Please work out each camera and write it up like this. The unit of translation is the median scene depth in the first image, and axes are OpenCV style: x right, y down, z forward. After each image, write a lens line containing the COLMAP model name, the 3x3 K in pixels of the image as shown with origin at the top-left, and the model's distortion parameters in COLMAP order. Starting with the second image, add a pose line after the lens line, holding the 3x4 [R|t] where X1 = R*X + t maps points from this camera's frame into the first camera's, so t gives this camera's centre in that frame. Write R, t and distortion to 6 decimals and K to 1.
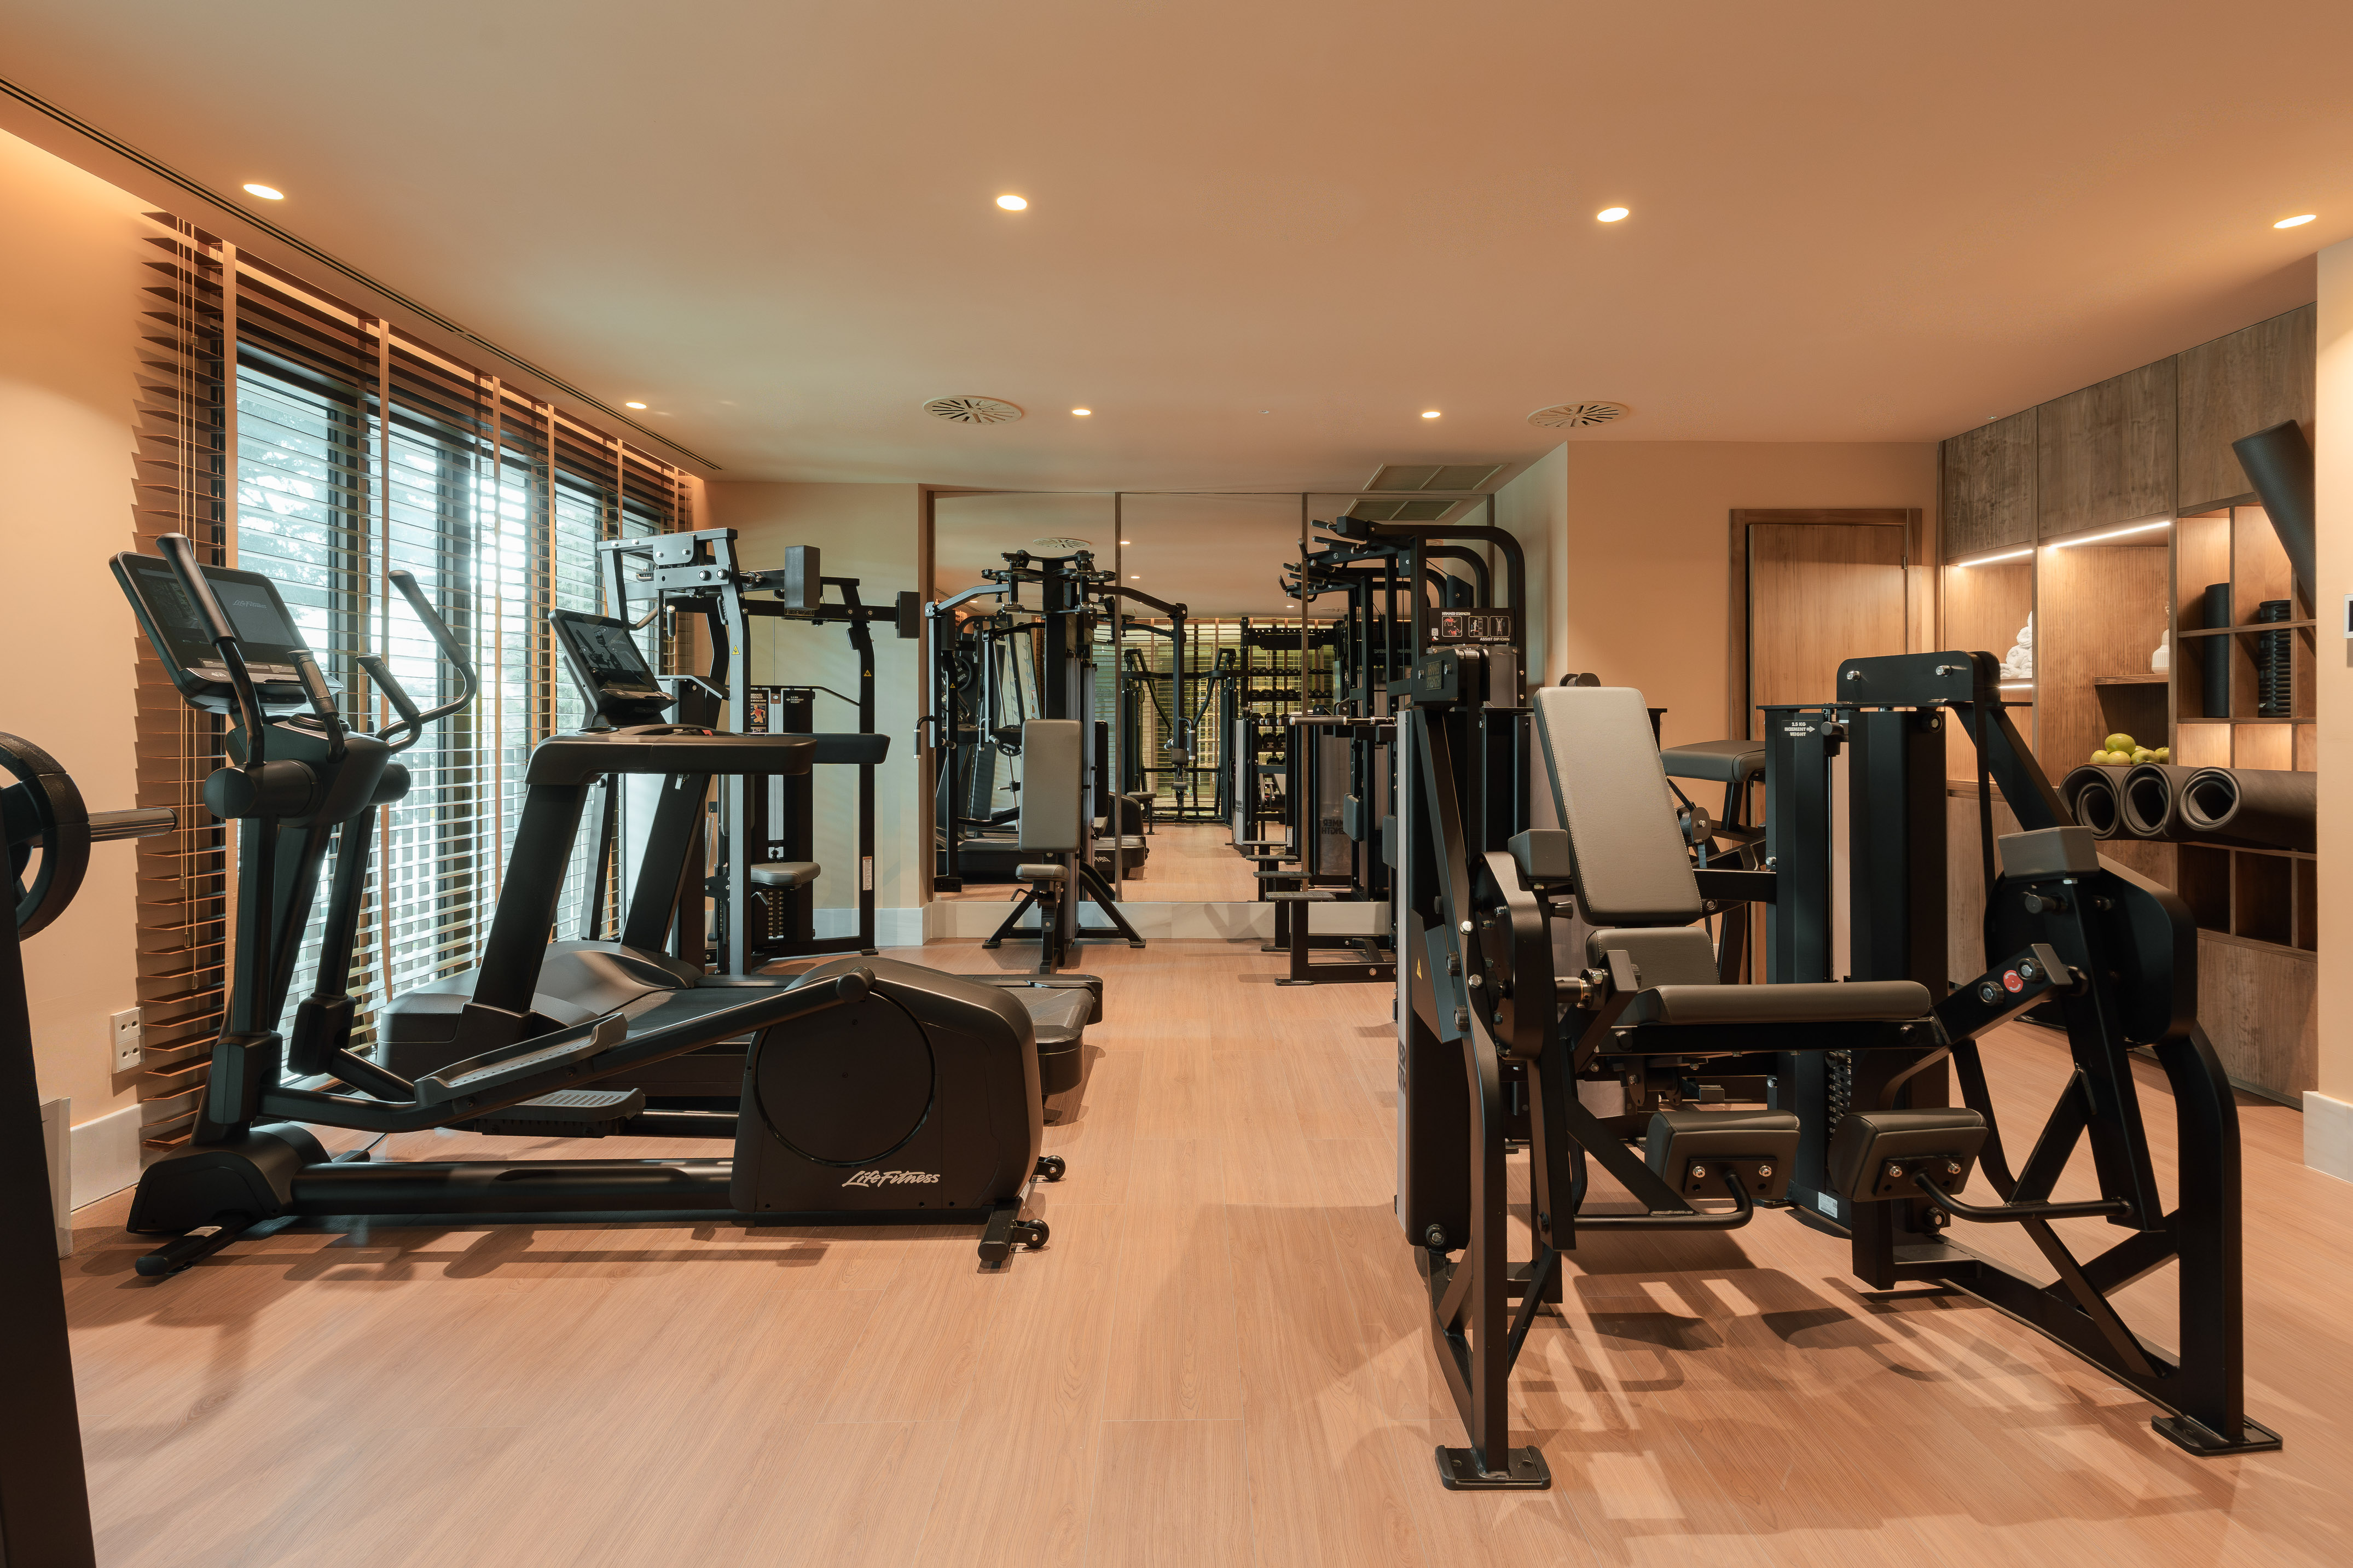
lens RADIAL K [[1119.9, 0, 1181.3], [0, 1119.9, 727.6], [0, 0, 1]] dist [0.000288, 0.000123]
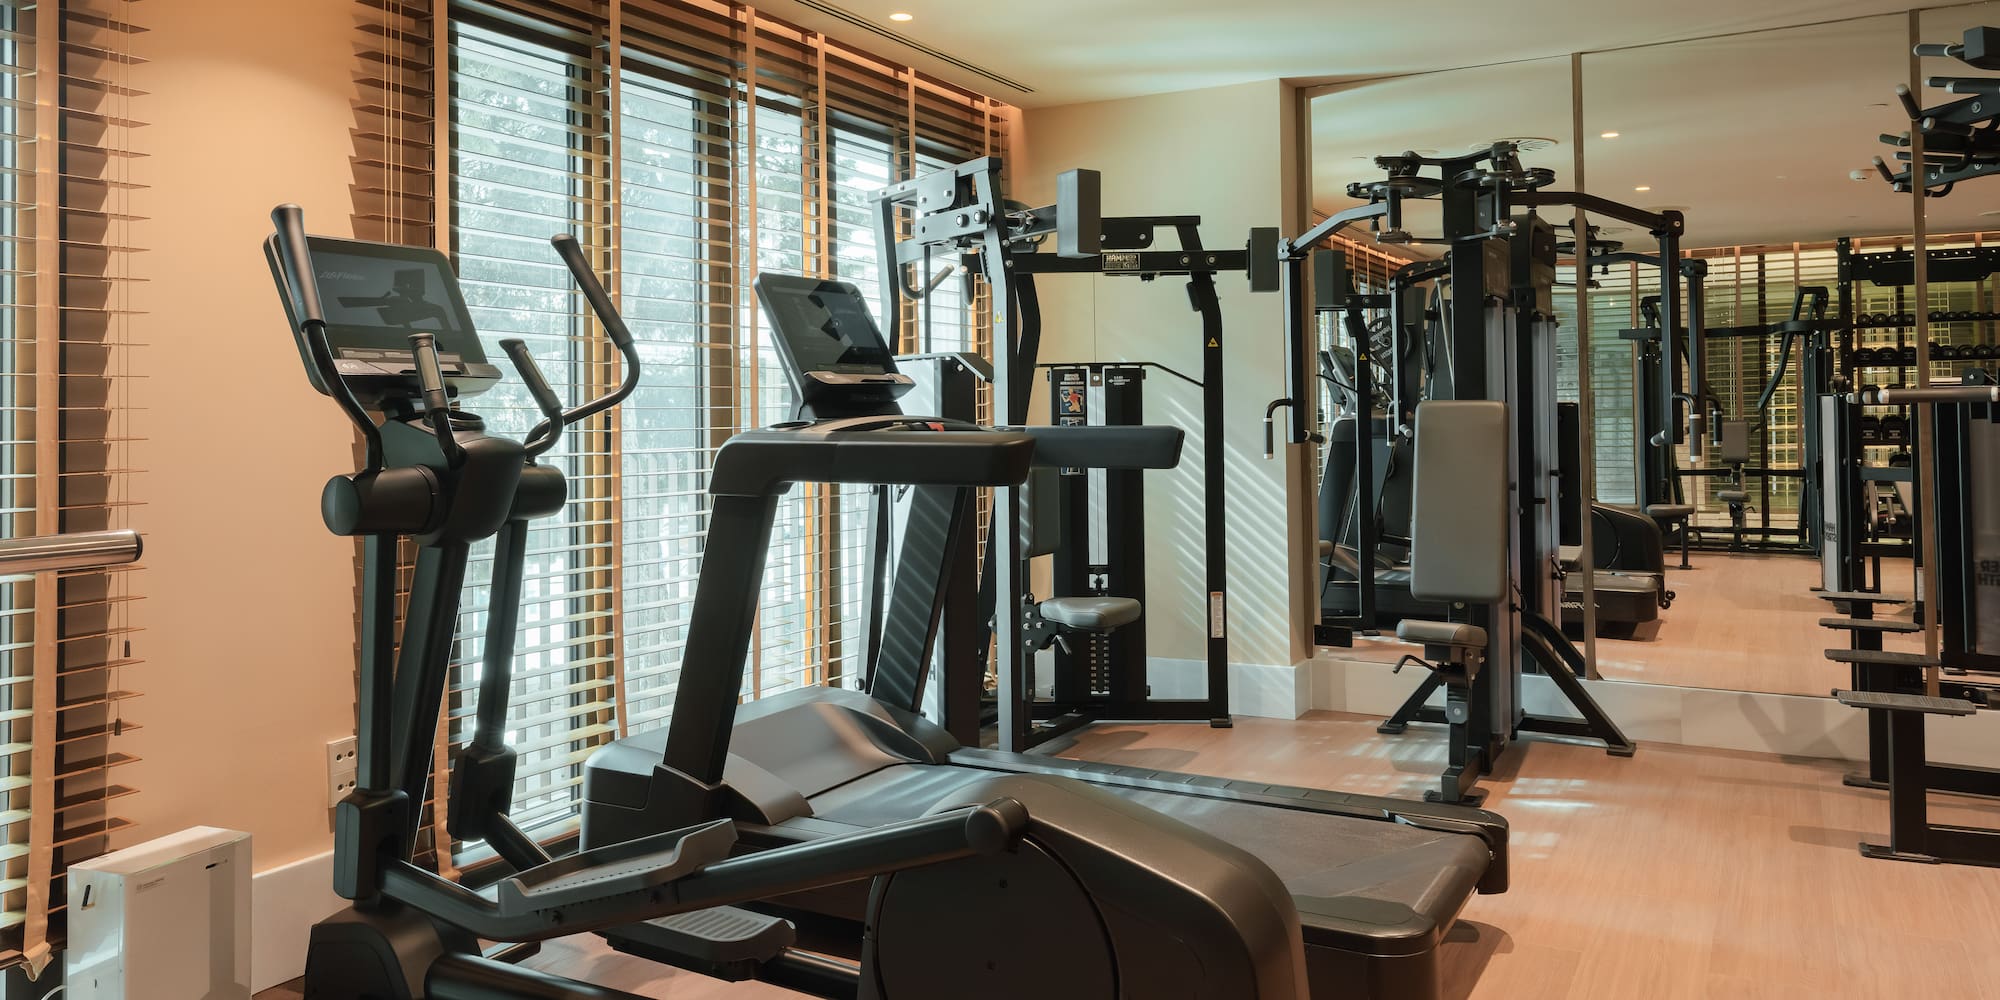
lens RADIAL K [[1402.0, 0, 1000.6], [0, 1402.0, 390.7], [0, 0, 1]] dist [-0.001078, 0.003715]
pose [[0.876940, -0.020976, -0.480143, 0.040269], [0.012985, 0.999716, -0.019960, -0.000180], [0.480425, 0.011269, 0.876963, 0.127433]]
